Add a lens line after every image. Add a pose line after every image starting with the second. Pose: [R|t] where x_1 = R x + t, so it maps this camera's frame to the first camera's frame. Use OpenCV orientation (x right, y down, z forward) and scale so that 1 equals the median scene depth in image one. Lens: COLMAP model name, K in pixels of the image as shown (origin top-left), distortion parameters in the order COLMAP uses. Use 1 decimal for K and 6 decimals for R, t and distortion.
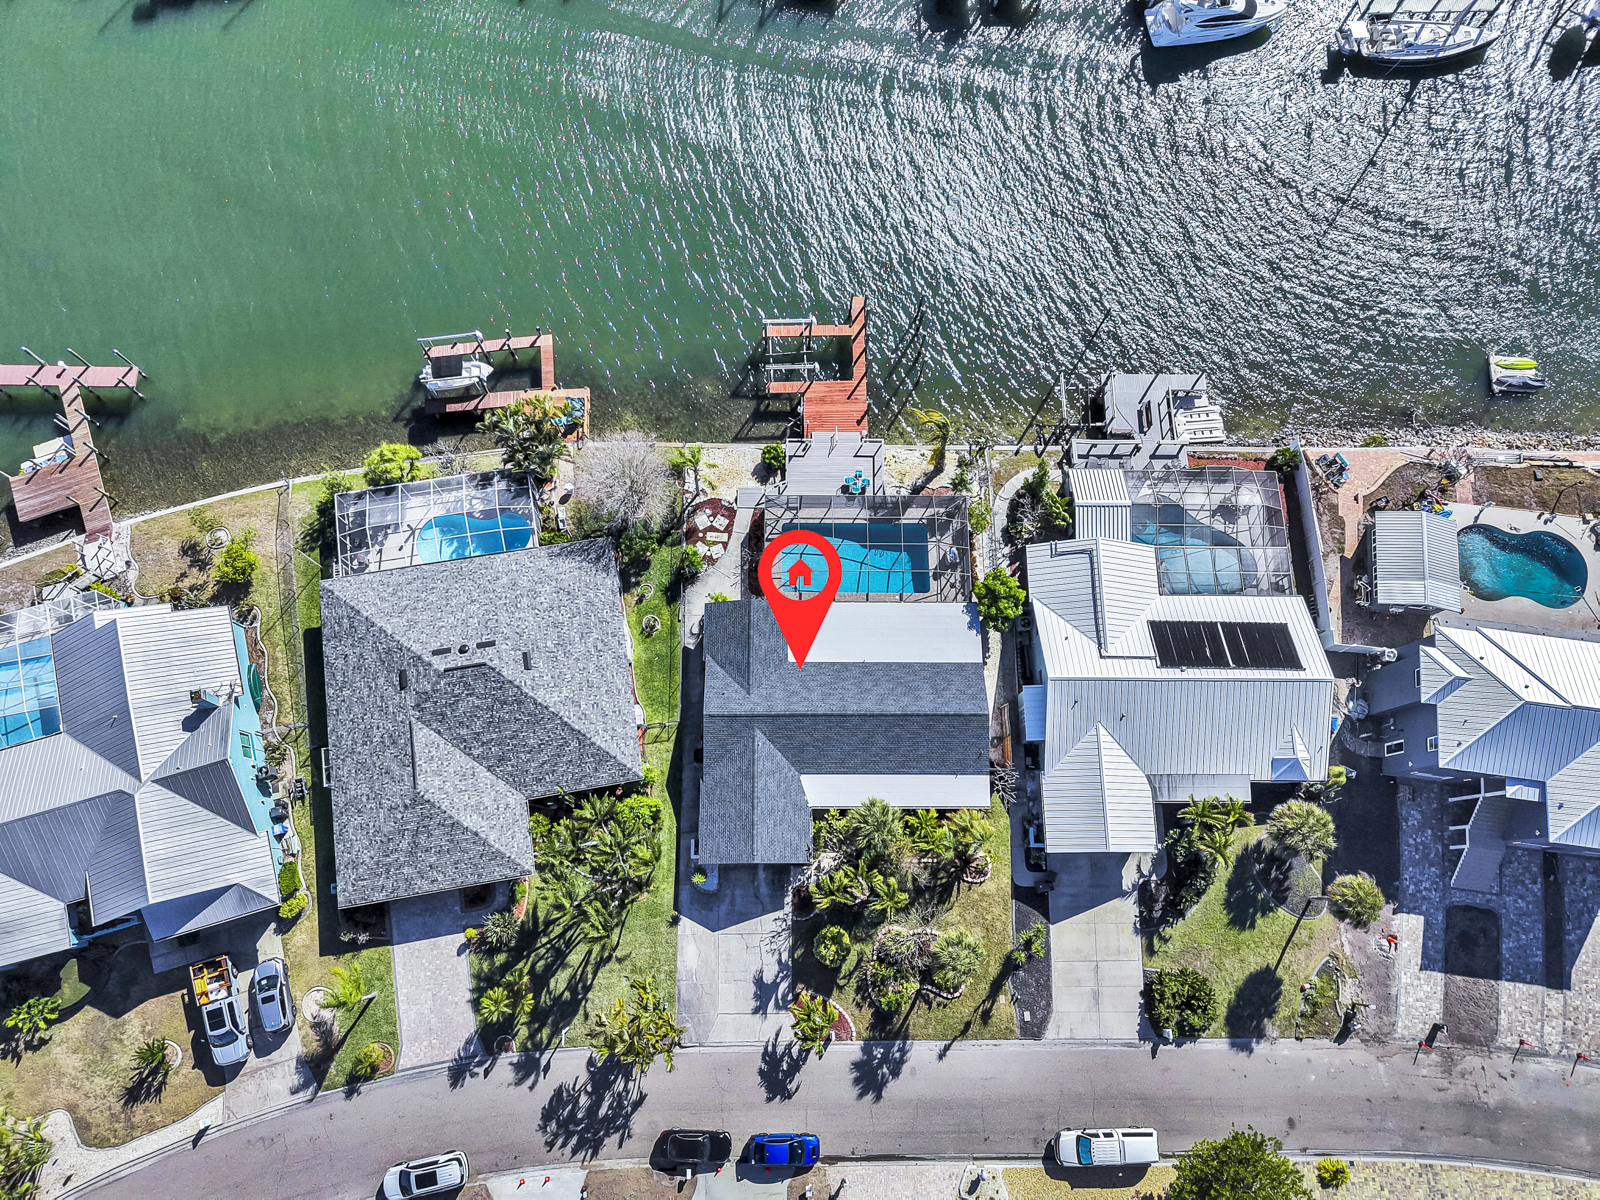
lens RADIAL K [[1093.2, 0, 790.8], [0, 1093.2, 573.9], [0, 0, 1]] dist [0.016391, -0.006270]
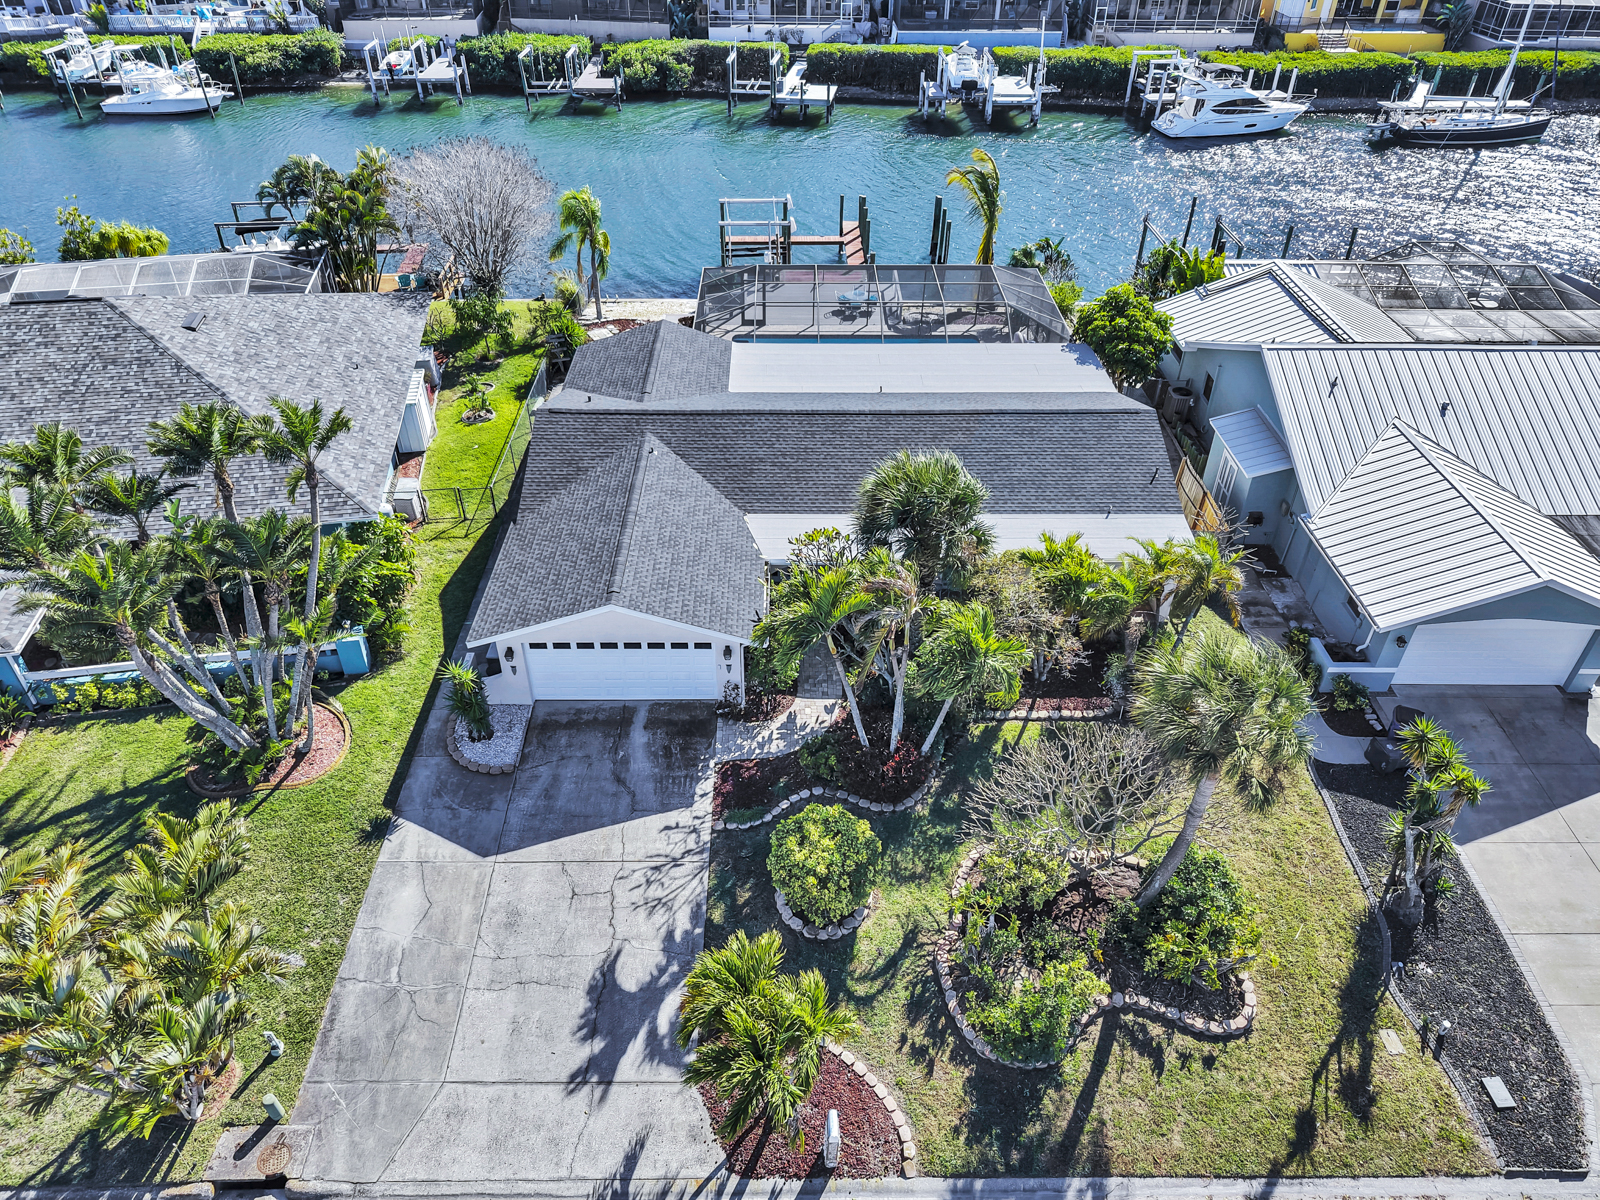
lens RADIAL K [[1093.2, 0, 790.8], [0, 1093.2, 573.9], [0, 0, 1]] dist [0.016391, -0.006270]
pose [[0.999654, -0.022655, -0.013329, 0.032611], [0.009647, 0.787921, -0.615701, 0.468630], [0.024450, 0.615360, 0.787867, 0.670010]]
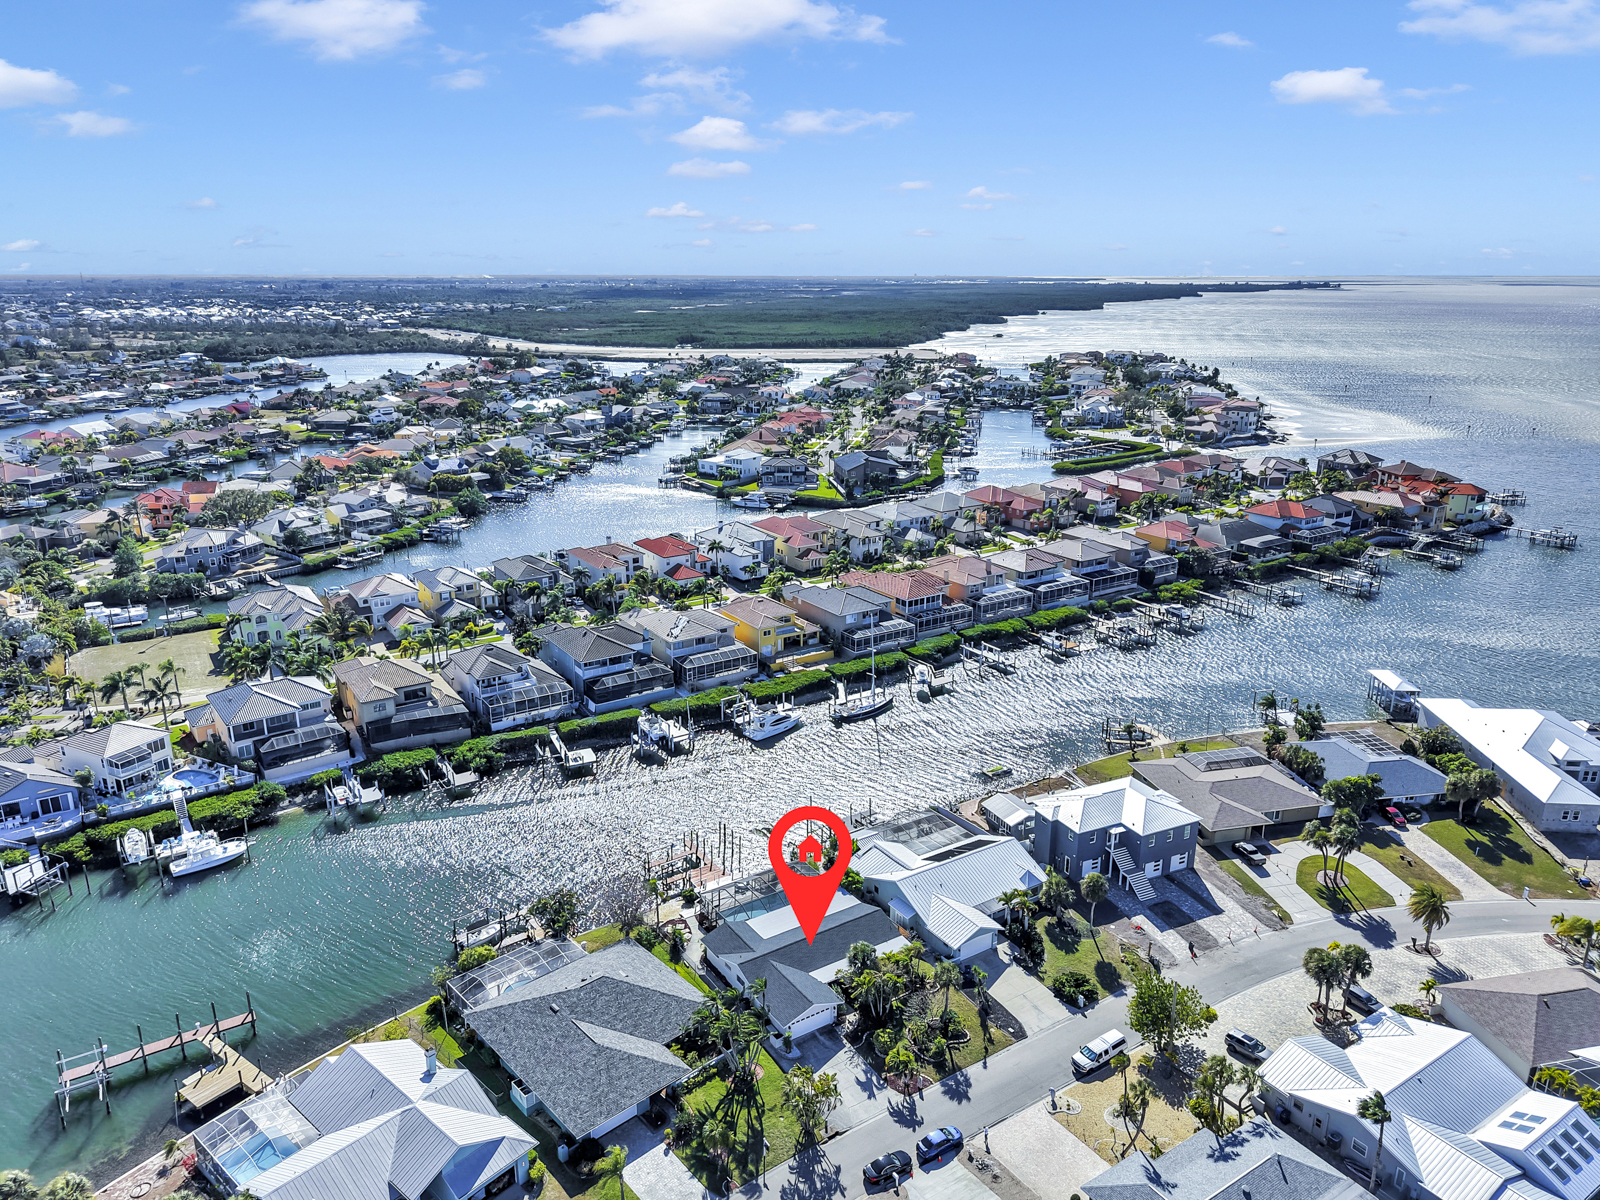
lens RADIAL K [[1103.1, 0, 809.9], [0, 1103.1, 604.5], [0, 0, 1]] dist [0.011618, -0.000522]
pose [[0.835159, -0.193579, 0.514818, -0.711903], [0.535012, 0.503010, -0.678780, 1.005344], [-0.127561, 0.842323, 0.523660, -0.298672]]
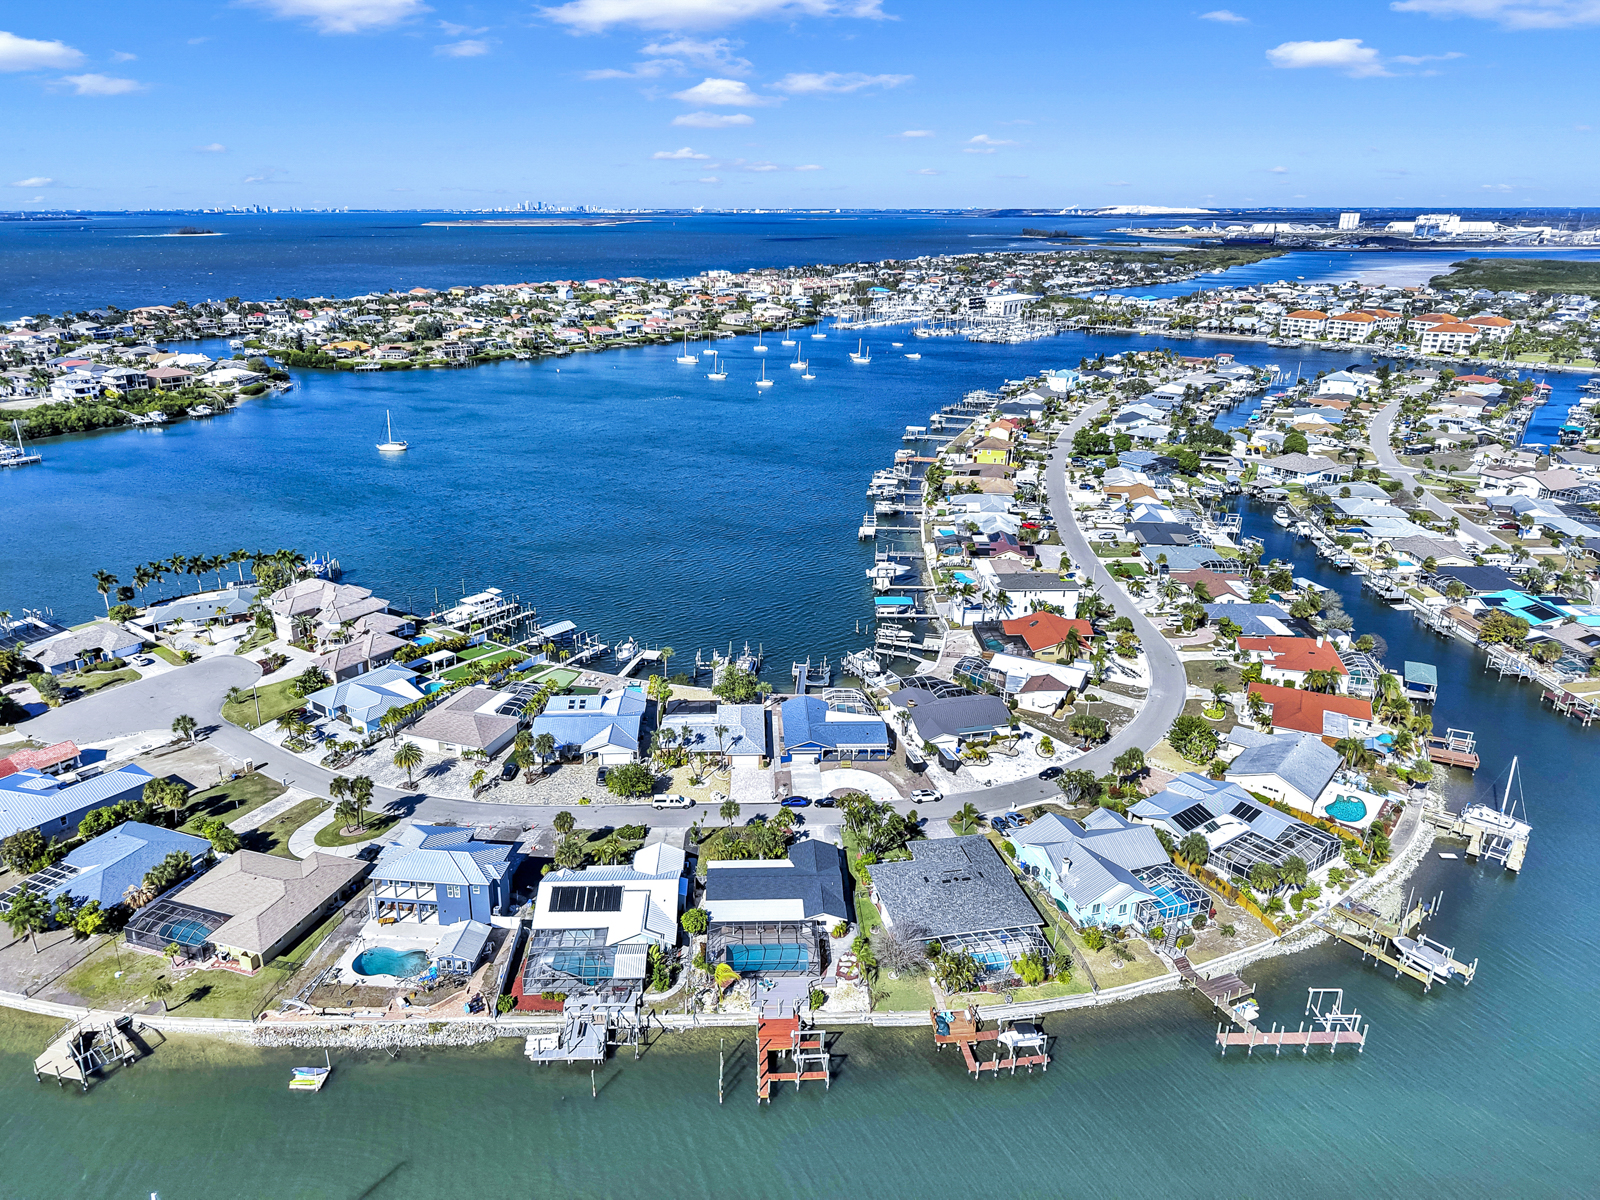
lens RADIAL K [[1093.2, 0, 790.8], [0, 1093.2, 573.9], [0, 0, 1]] dist [0.016391, -0.006270]
pose [[-0.998606, -0.024352, -0.046831, 0.133035], [-0.045512, -0.052174, 0.997600, -1.965122], [-0.026737, 0.998341, 0.050993, 0.301359]]
